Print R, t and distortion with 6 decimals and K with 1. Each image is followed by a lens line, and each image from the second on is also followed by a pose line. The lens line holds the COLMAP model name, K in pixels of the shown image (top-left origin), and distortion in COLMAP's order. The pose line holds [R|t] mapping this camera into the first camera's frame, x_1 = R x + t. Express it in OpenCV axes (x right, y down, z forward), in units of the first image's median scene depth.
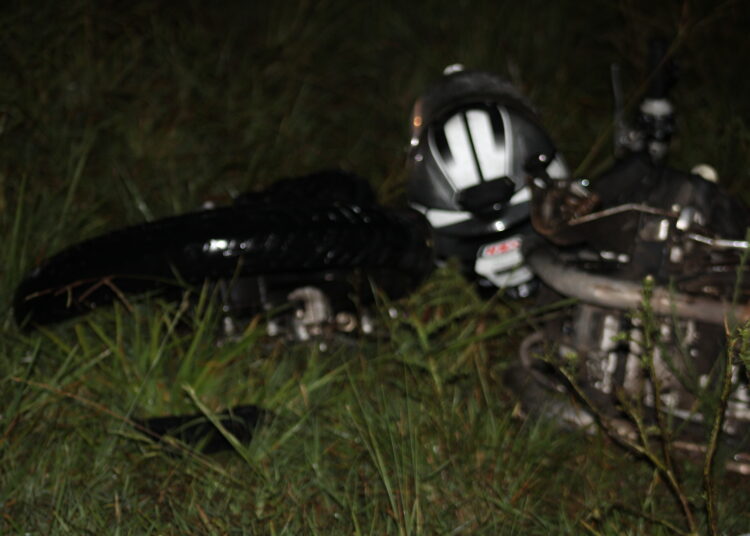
lens RADIAL K [[3038.7, 0, 375.1], [0, 3038.7, 268.6], [0, 0, 1]] dist [-0.193415, 0.000000]
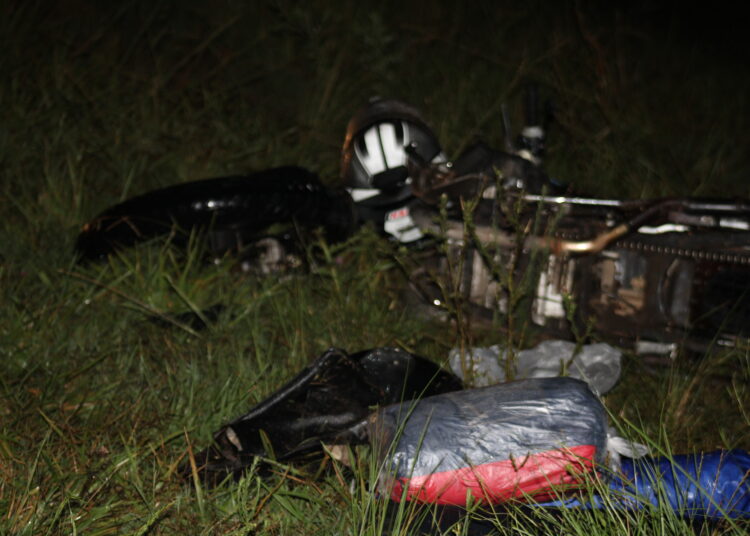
lens RADIAL K [[3038.7, 0, 373.7], [0, 3038.7, 267.7], [0, 0, 1]] dist [-0.193415, 0.000000]
pose [[0.997564, -0.011173, -0.068855, 0.133400], [0.006751, 0.997919, -0.064121, 0.117627], [0.069428, 0.063499, 0.995564, -0.495016]]
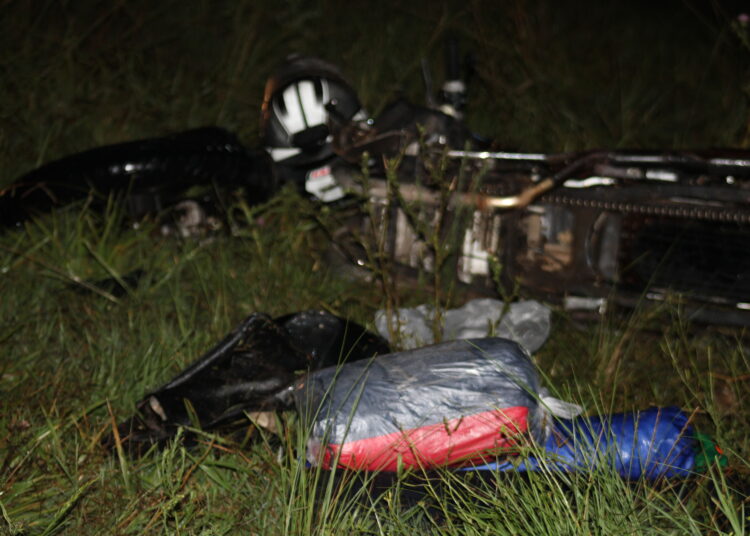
lens RADIAL K [[3038.7, 0, 376.4], [0, 3038.7, 267.9], [0, 0, 1]] dist [-0.193415, 0.000000]
pose [[0.998542, -0.033653, -0.042195, 0.130655], [0.031582, 0.998308, -0.048821, 0.113752], [0.043766, 0.047417, 0.997916, -0.469515]]
